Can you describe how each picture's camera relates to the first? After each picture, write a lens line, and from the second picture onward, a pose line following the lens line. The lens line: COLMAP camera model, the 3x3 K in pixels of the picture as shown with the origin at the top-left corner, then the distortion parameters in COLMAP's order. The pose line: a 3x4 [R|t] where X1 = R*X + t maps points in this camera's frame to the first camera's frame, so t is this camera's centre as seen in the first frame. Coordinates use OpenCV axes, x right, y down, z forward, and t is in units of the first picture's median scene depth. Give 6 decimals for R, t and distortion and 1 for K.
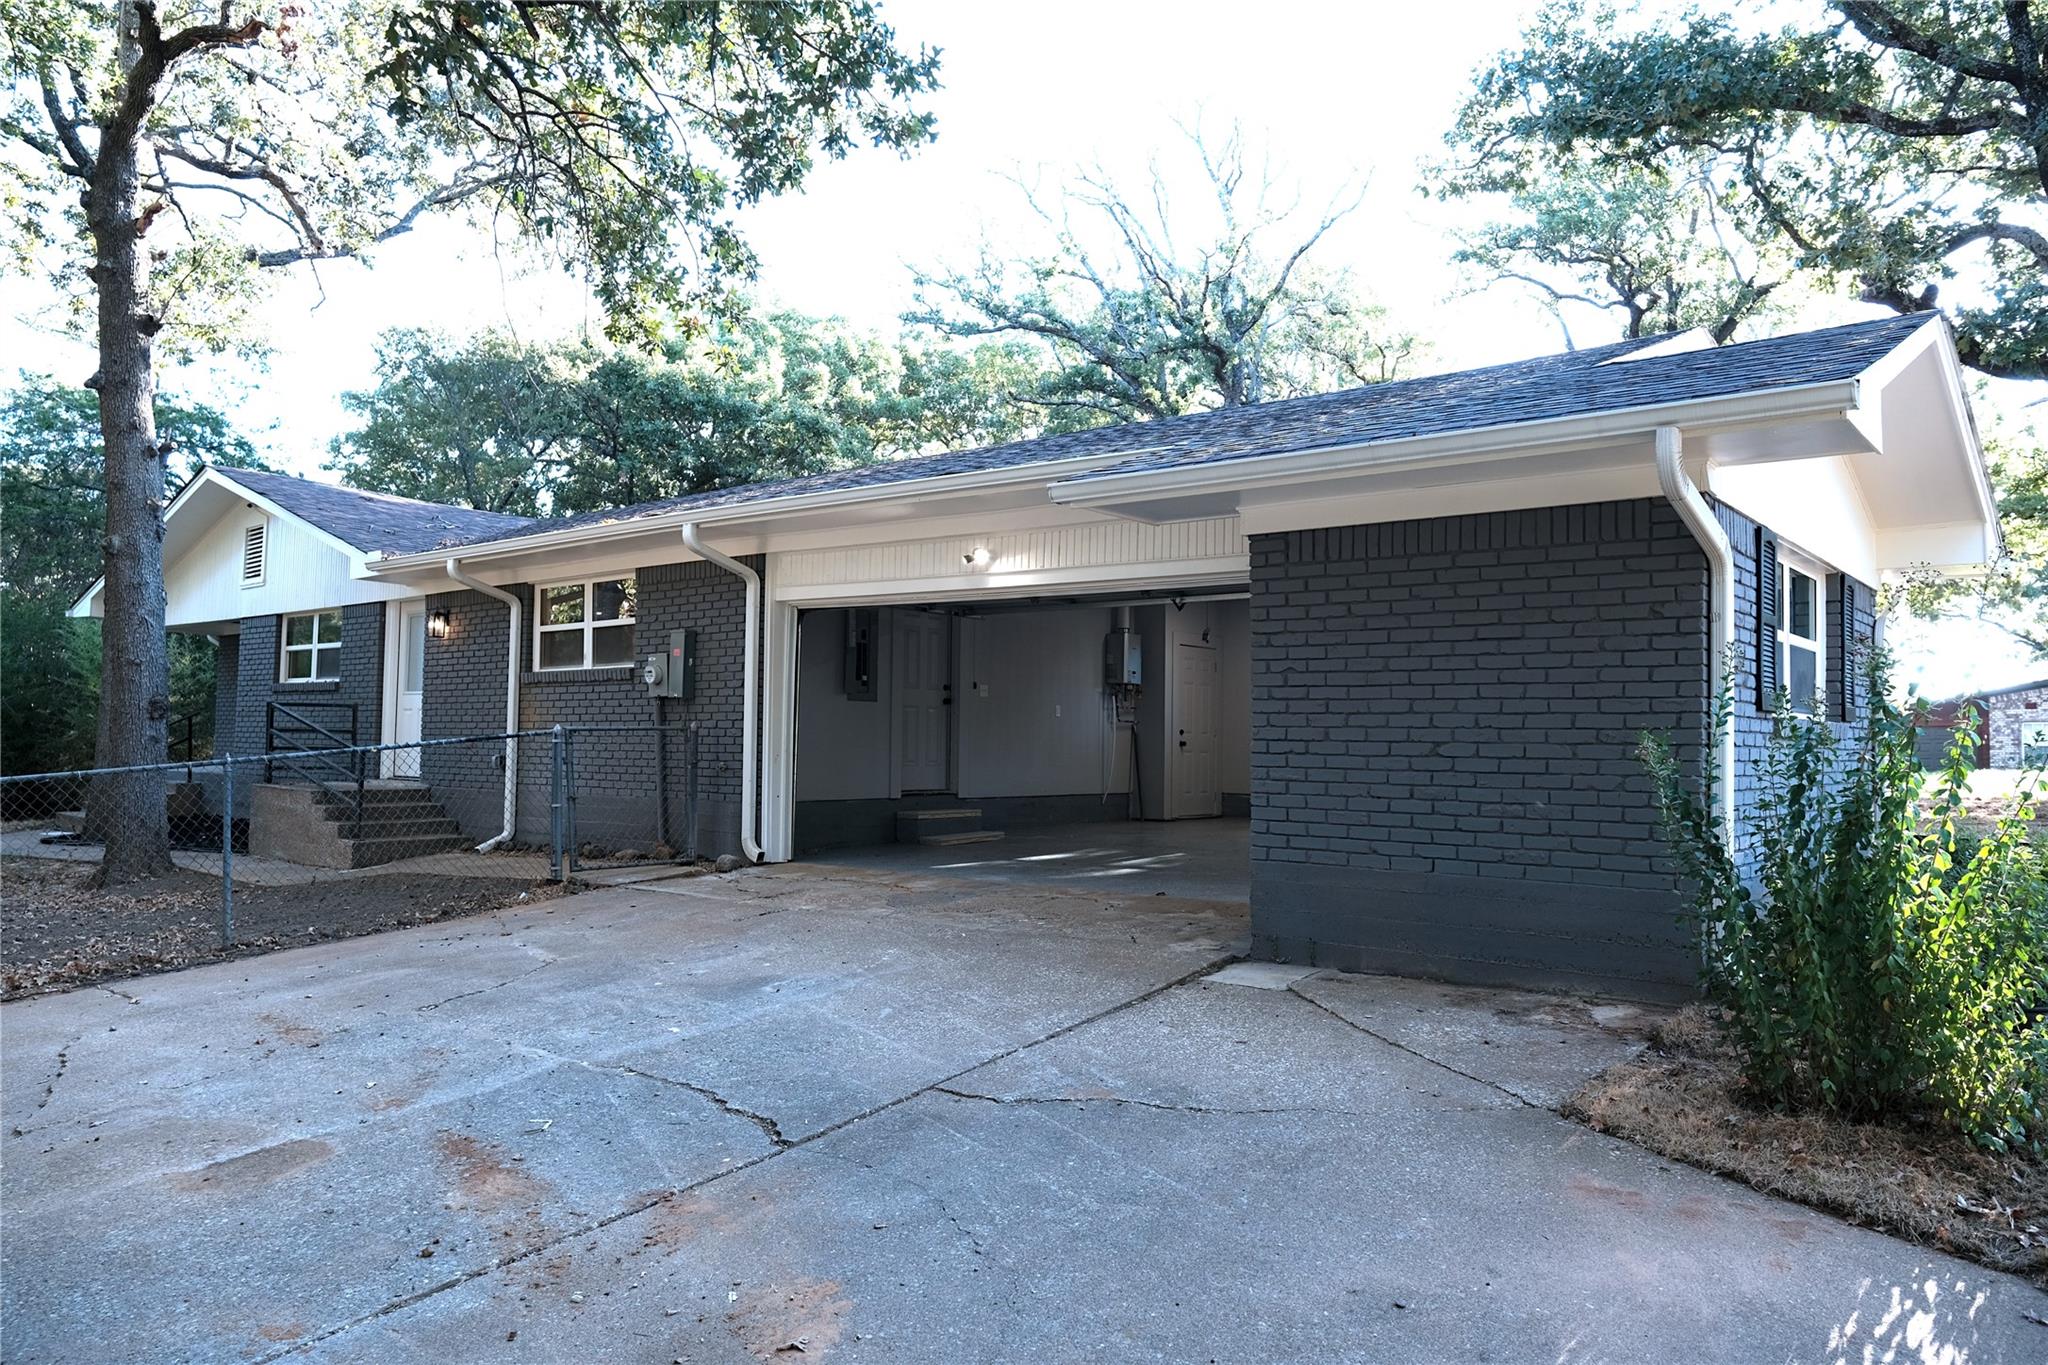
lens RADIAL K [[1428.3, 0, 1004.2], [0, 1428.3, 700.1], [0, 0, 1]] dist [-0.009051, 0.007026]
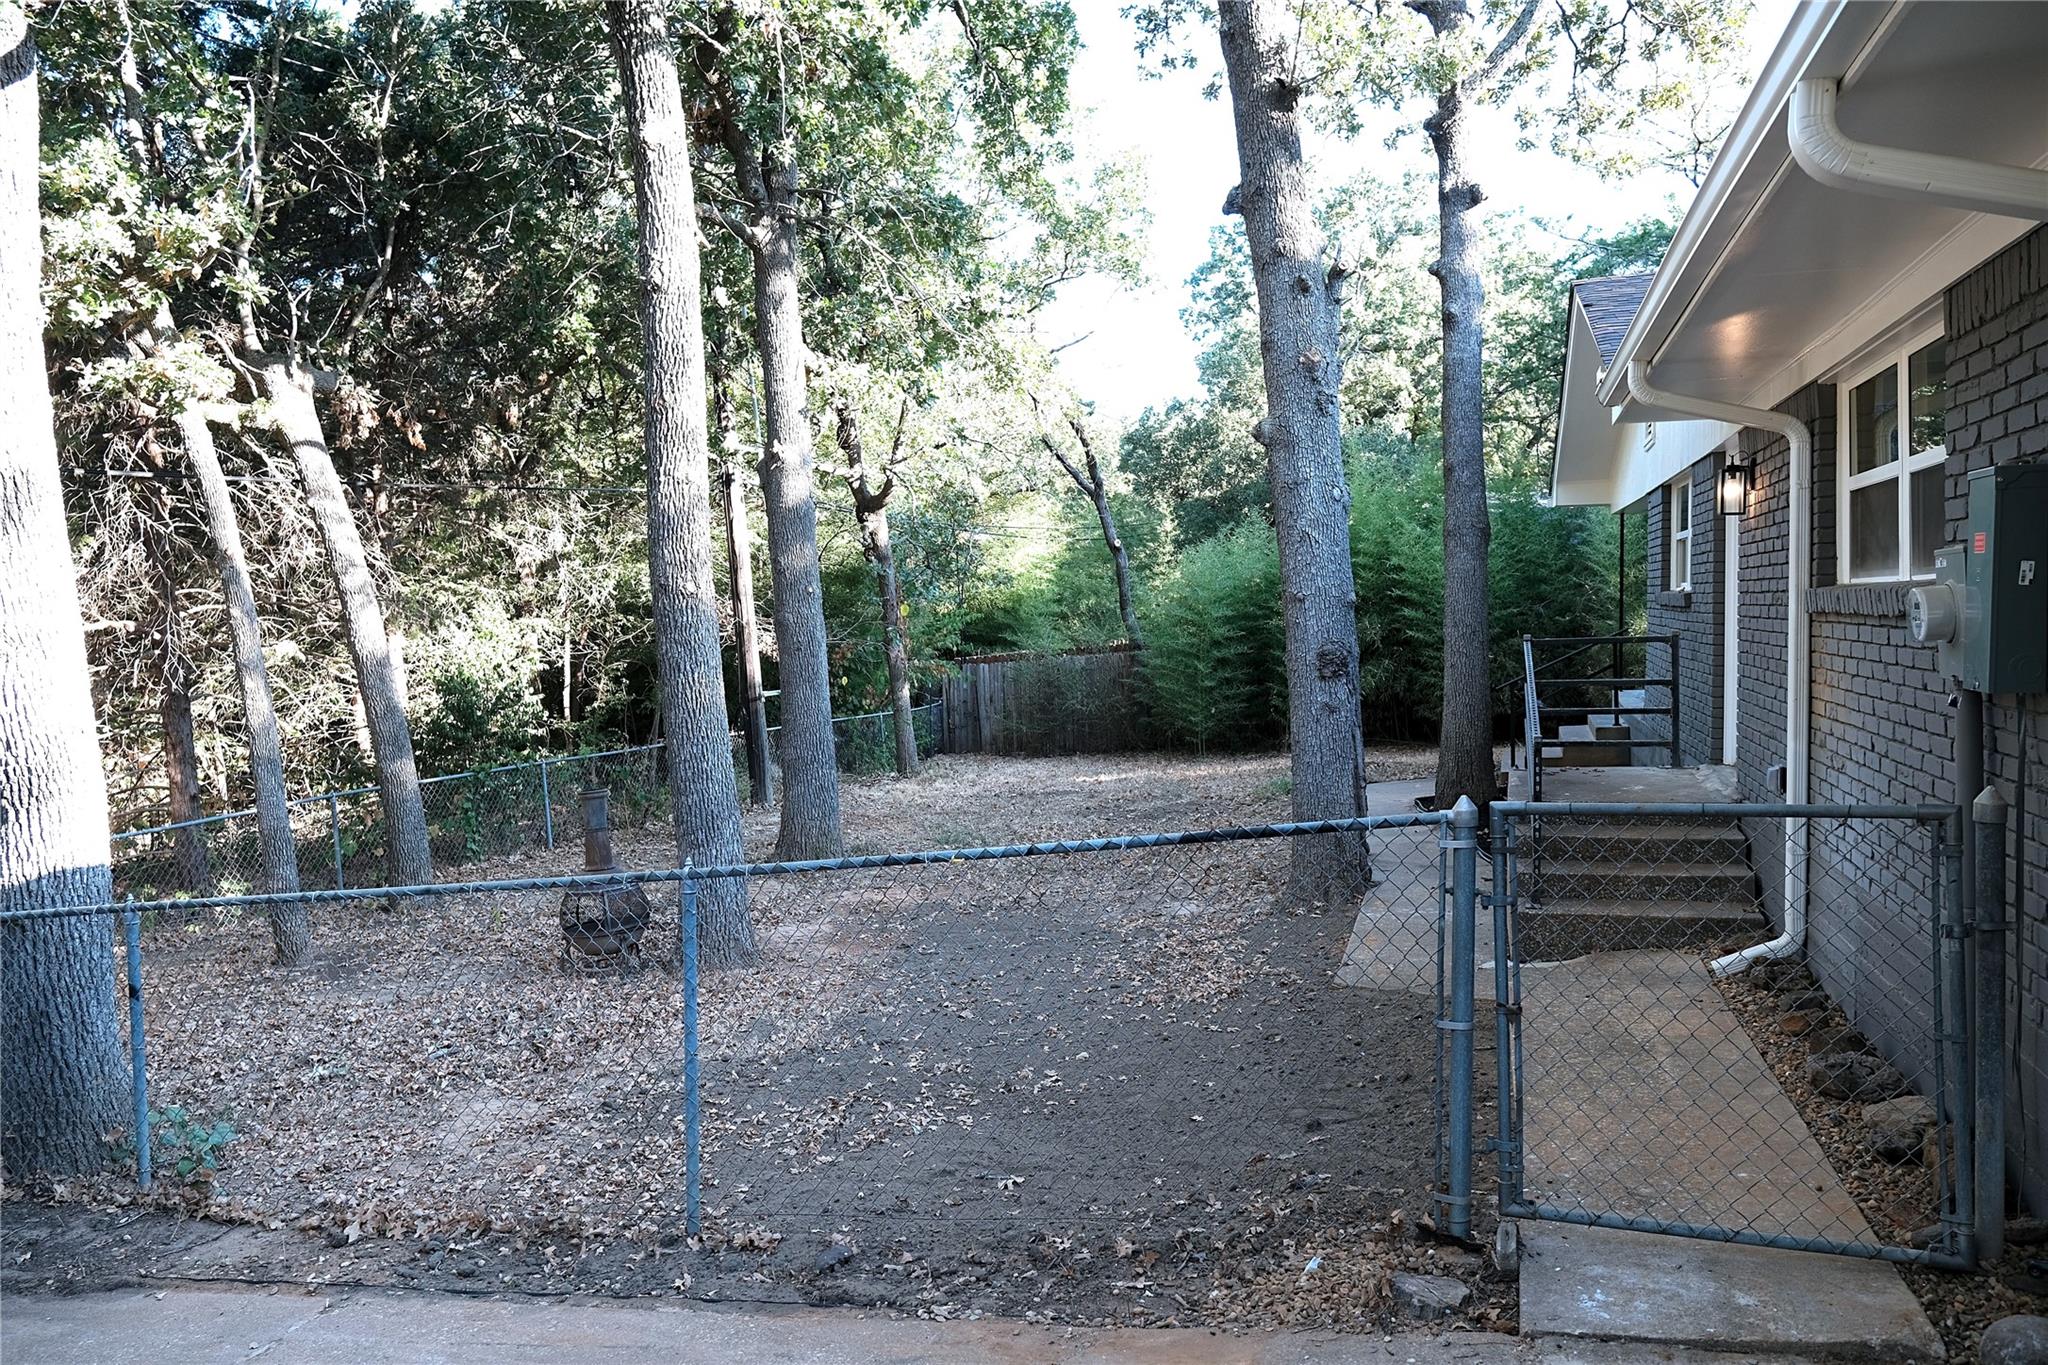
lens RADIAL K [[1428.3, 0, 1018.3], [0, 1428.3, 682.5], [0, 0, 1]] dist [-0.009051, 0.007026]
pose [[0.383870, 0.019553, -0.923180, -0.020371], [0.066199, 0.996620, 0.048635, -0.025442], [0.921011, -0.079783, 0.381279, 0.552596]]
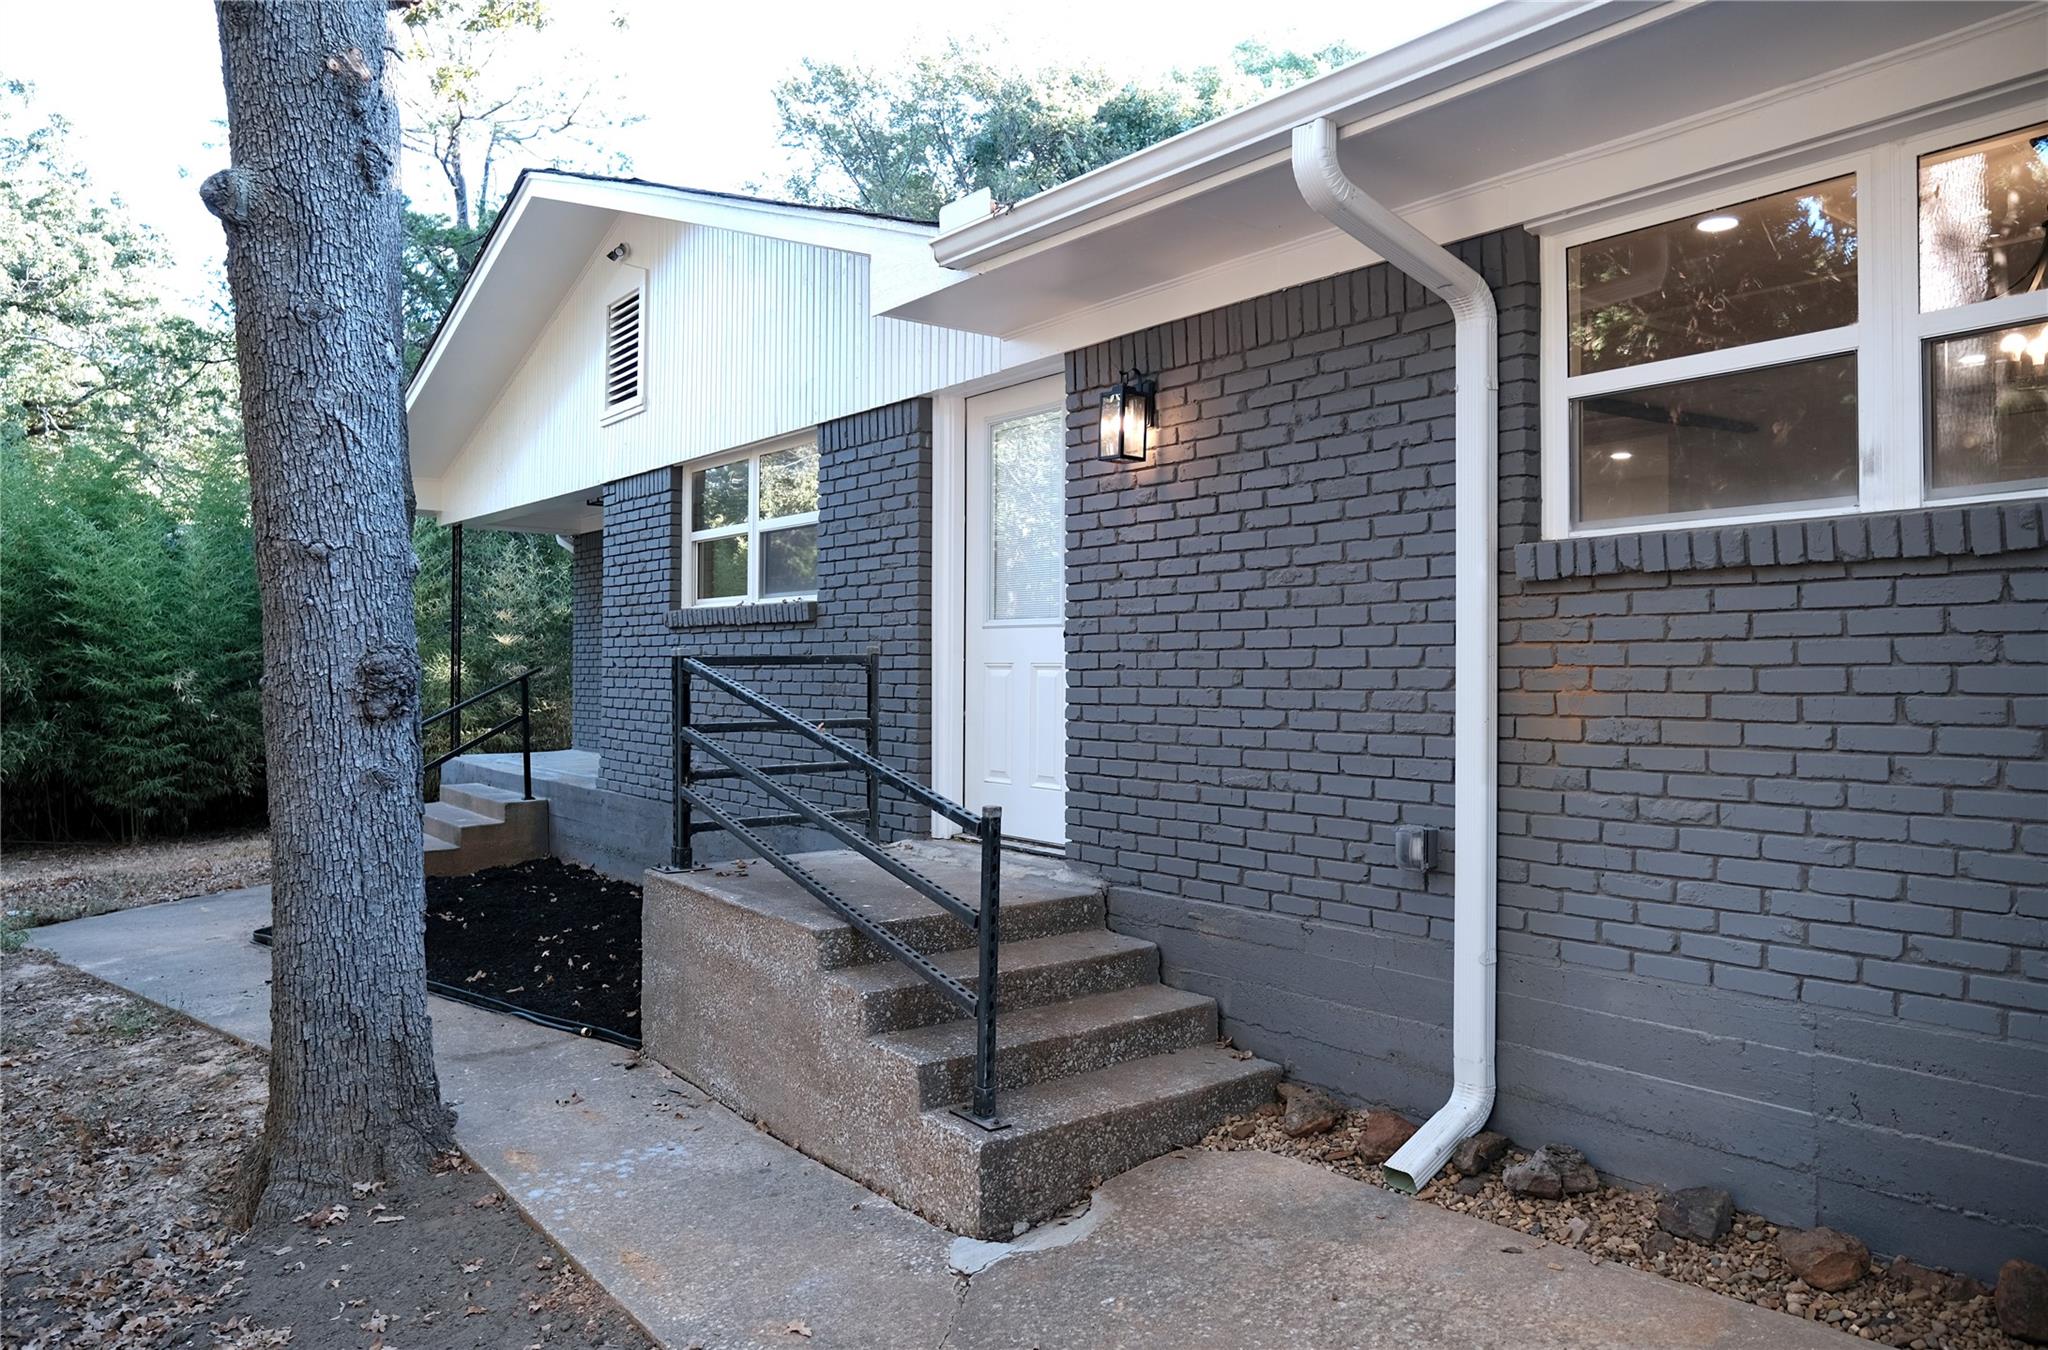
lens RADIAL K [[1428.3, 0, 1023.9], [0, 1428.3, 678.5], [0, 0, 1]] dist [-0.009051, 0.007026]
pose [[0.977807, -0.016154, -0.208883, -0.344411], [0.024999, 0.998896, 0.039773, -0.005504], [0.208009, -0.044112, 0.977132, 0.643713]]
